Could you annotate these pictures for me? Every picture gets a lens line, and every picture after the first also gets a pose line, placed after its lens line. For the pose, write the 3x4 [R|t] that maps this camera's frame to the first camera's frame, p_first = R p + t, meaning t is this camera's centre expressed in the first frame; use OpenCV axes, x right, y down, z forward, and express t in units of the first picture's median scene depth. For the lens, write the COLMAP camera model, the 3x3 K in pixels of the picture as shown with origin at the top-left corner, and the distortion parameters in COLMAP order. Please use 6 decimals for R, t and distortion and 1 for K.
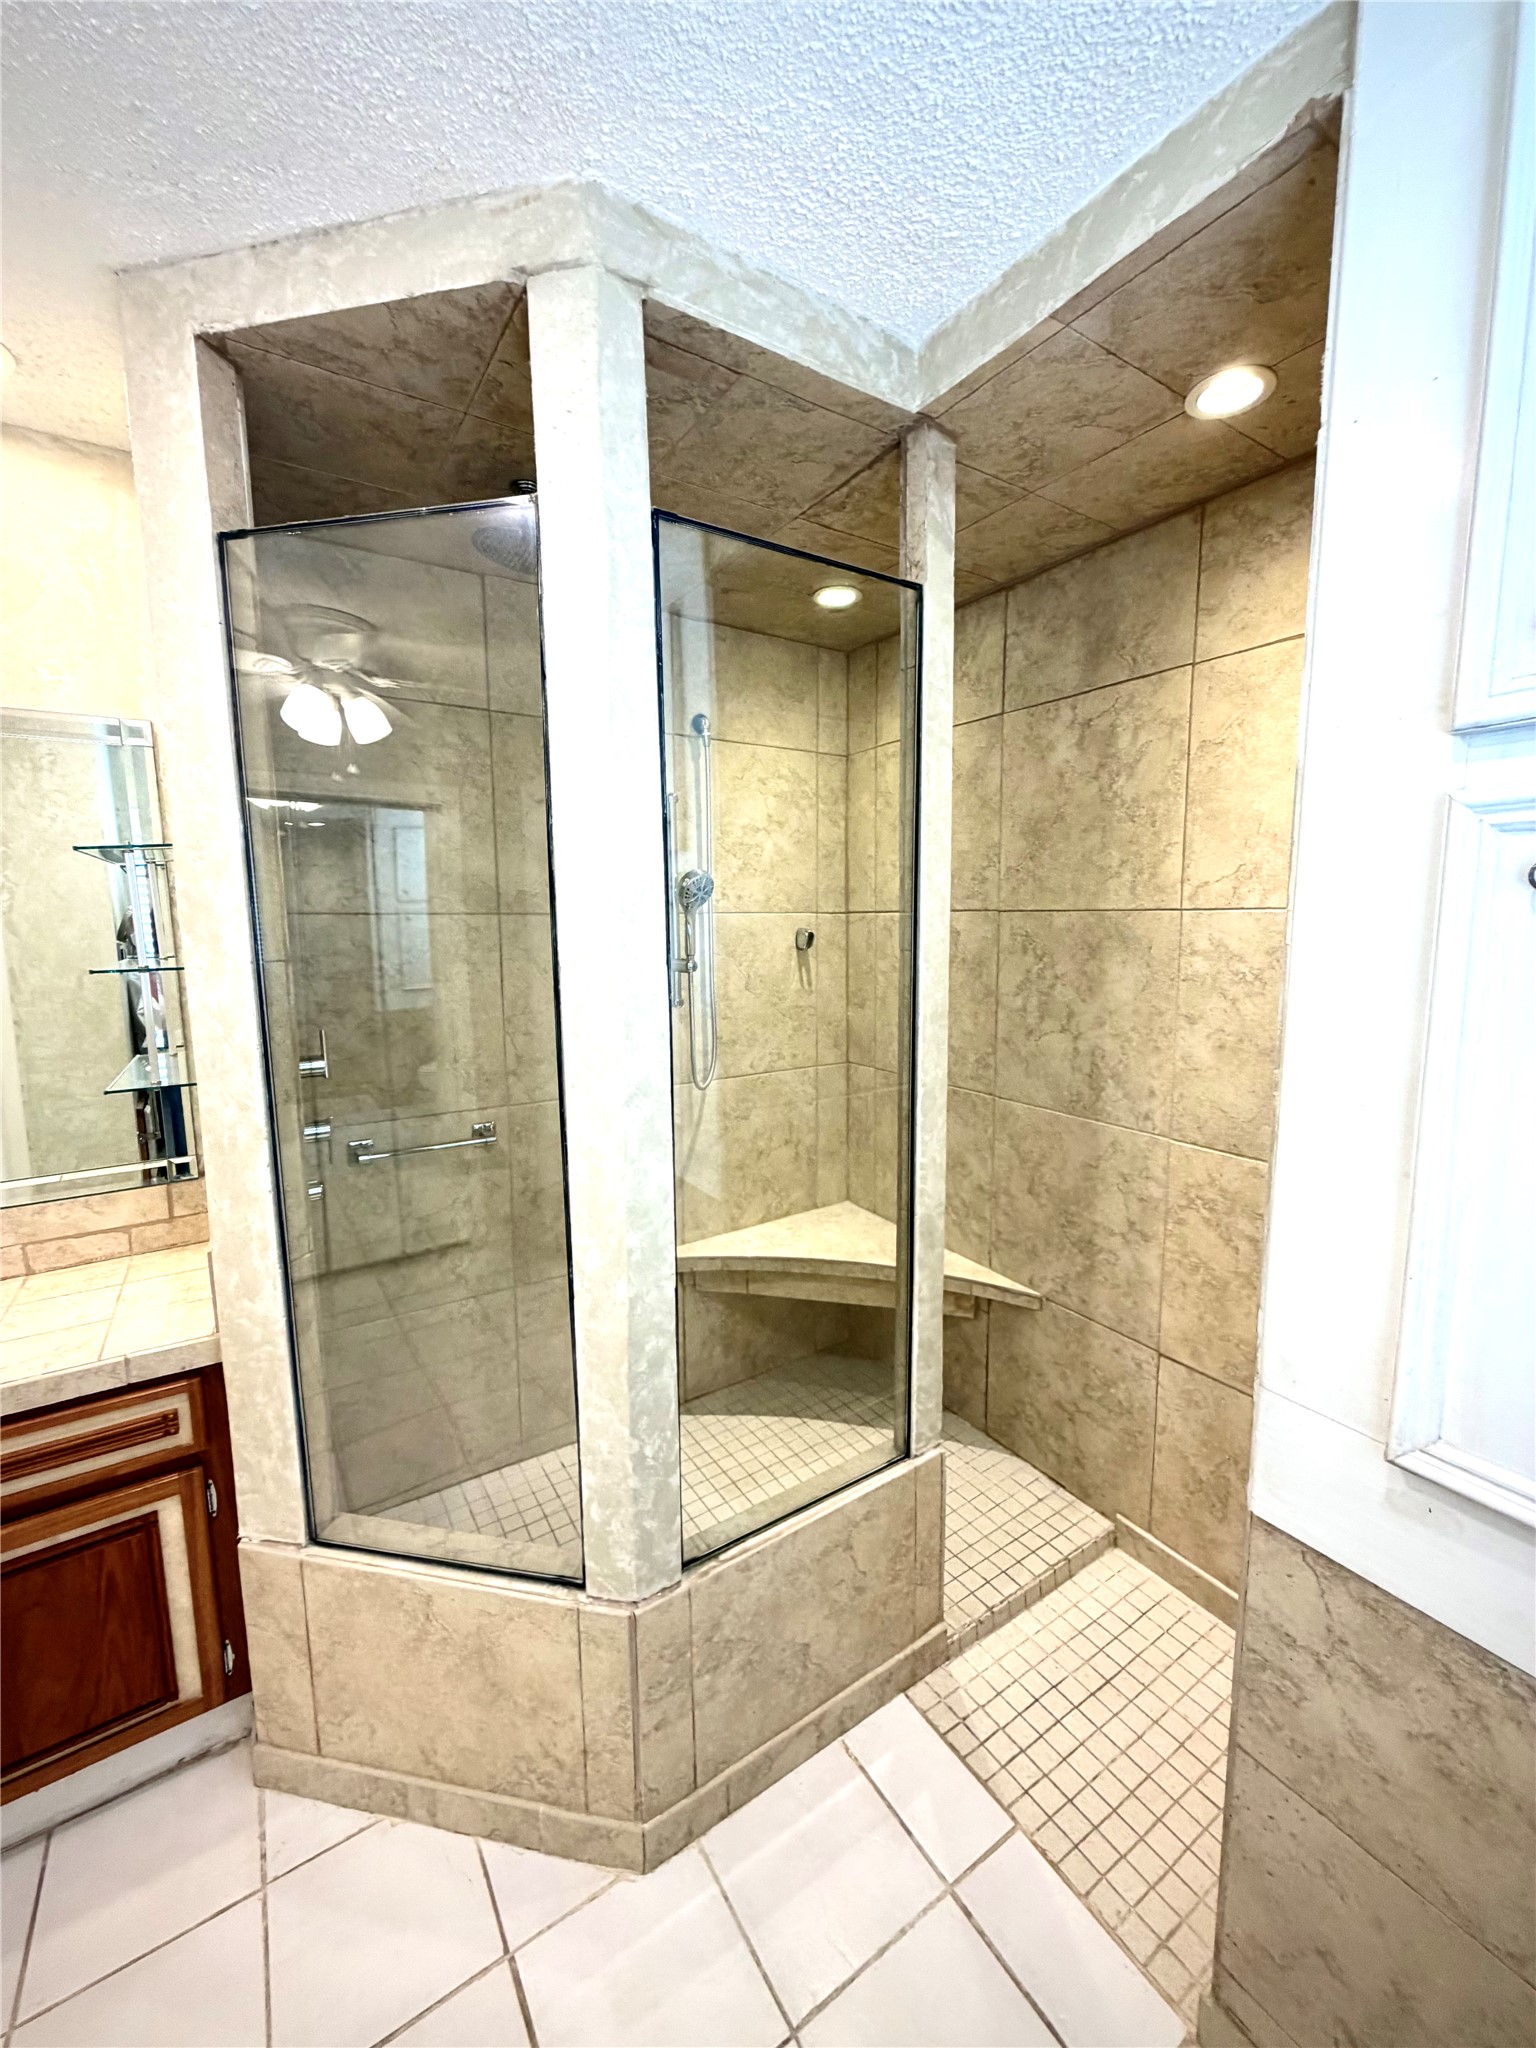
lens RADIAL K [[816.2, 0, 769.3], [0, 816.2, 1020.5], [0, 0, 1]] dist [0.000749, 0.000259]
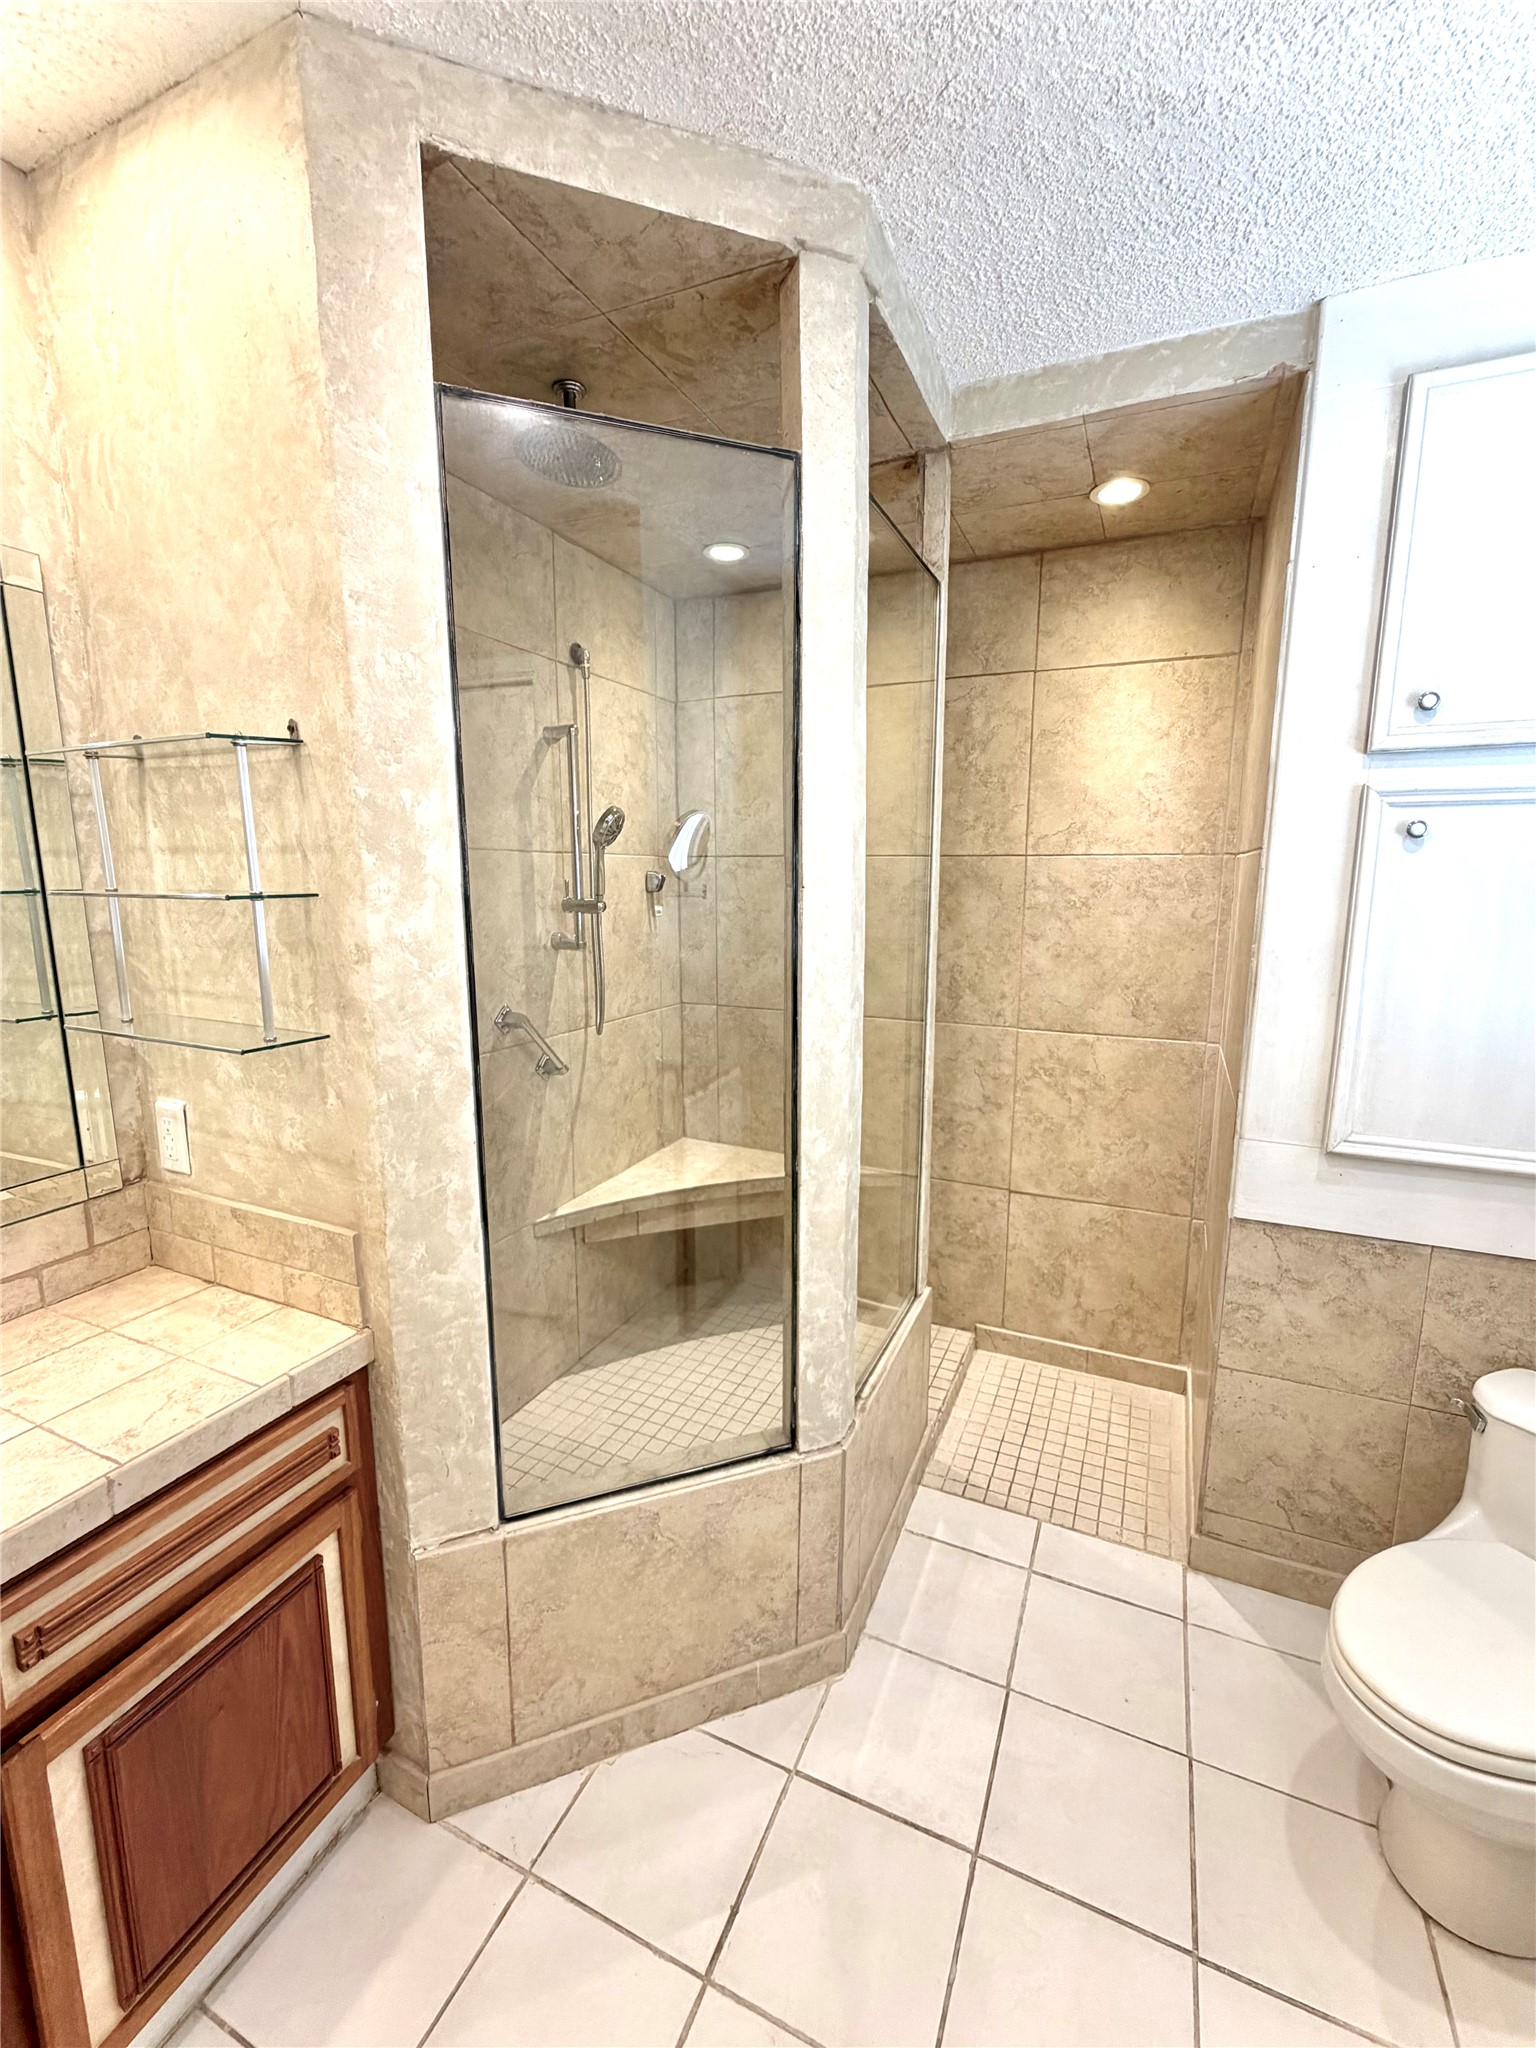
lens RADIAL K [[869.8, 0, 769.3], [0, 869.8, 1020.8], [0, 0, 1]] dist [0.000521, 0.001056]
pose [[0.843050, -0.078896, 0.532016, -0.669913], [0.059161, 0.996783, 0.054072, 0.034613], [-0.534571, -0.014111, 0.845006, 0.014985]]
